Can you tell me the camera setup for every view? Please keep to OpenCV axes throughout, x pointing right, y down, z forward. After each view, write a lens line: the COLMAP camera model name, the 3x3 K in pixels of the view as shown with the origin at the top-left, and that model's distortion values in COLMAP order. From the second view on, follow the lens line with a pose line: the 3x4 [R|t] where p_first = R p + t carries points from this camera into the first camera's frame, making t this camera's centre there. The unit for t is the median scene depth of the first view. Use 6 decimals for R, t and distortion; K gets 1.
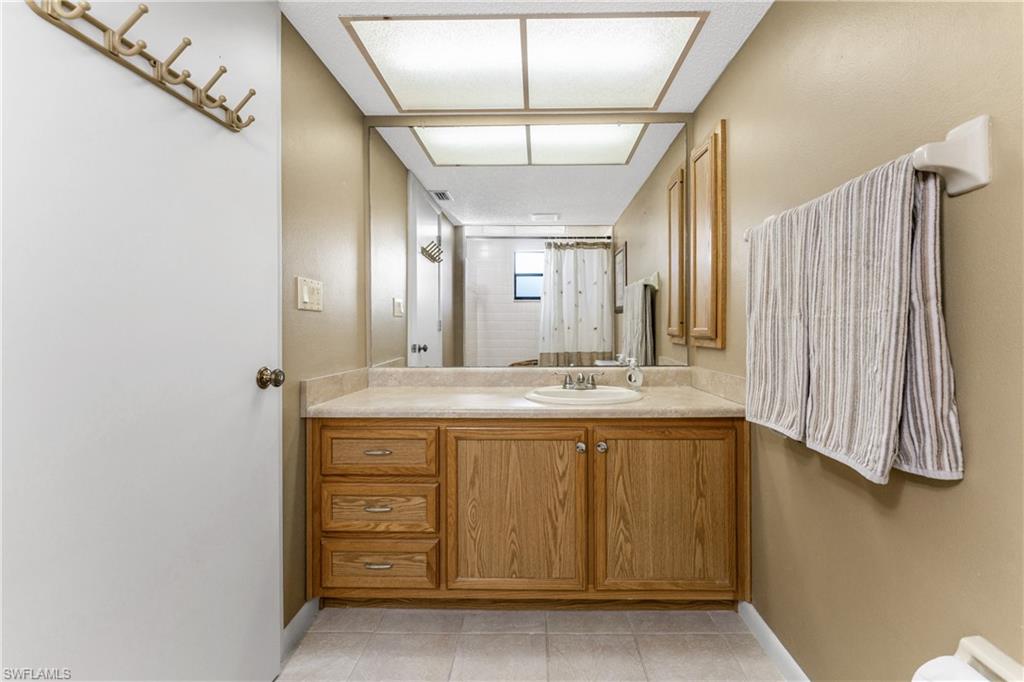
lens RADIAL K [[417.5, 0, 530.9], [0, 417.5, 332.3], [0, 0, 1]] dist [0.004000, -0.001357]
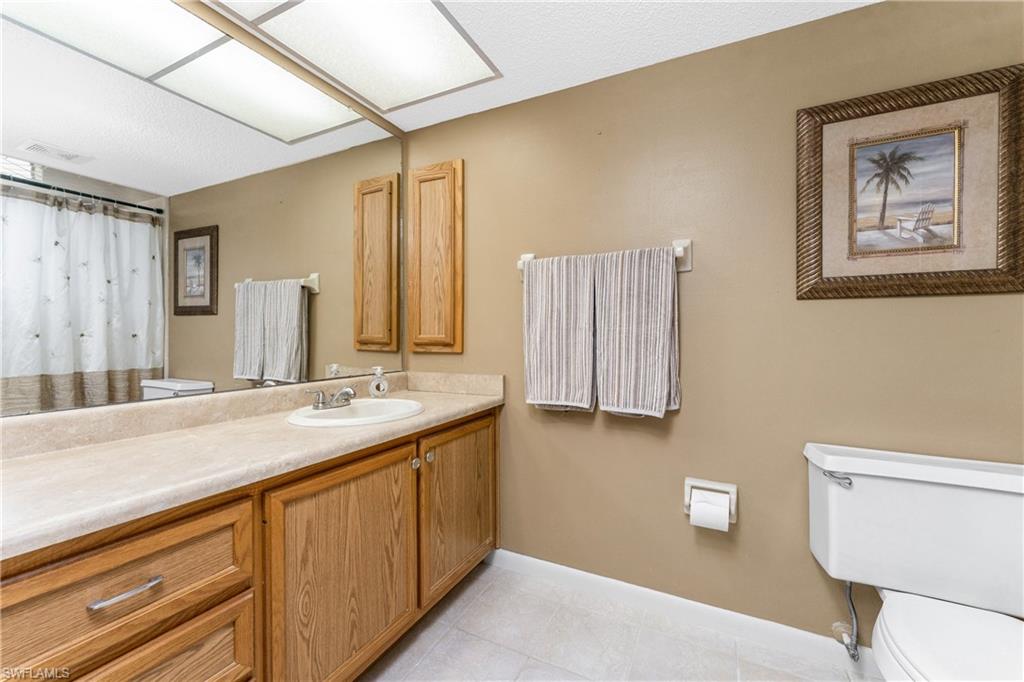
lens RADIAL K [[417.5, 0, 490.7], [0, 417.5, 345.2], [0, 0, 1]] dist [0.004000, -0.001357]
pose [[0.452693, -0.015335, 0.891534, -0.528102], [0.004574, 0.999879, 0.014876, 0.000249], [-0.891654, -0.002656, 0.452709, 0.366522]]
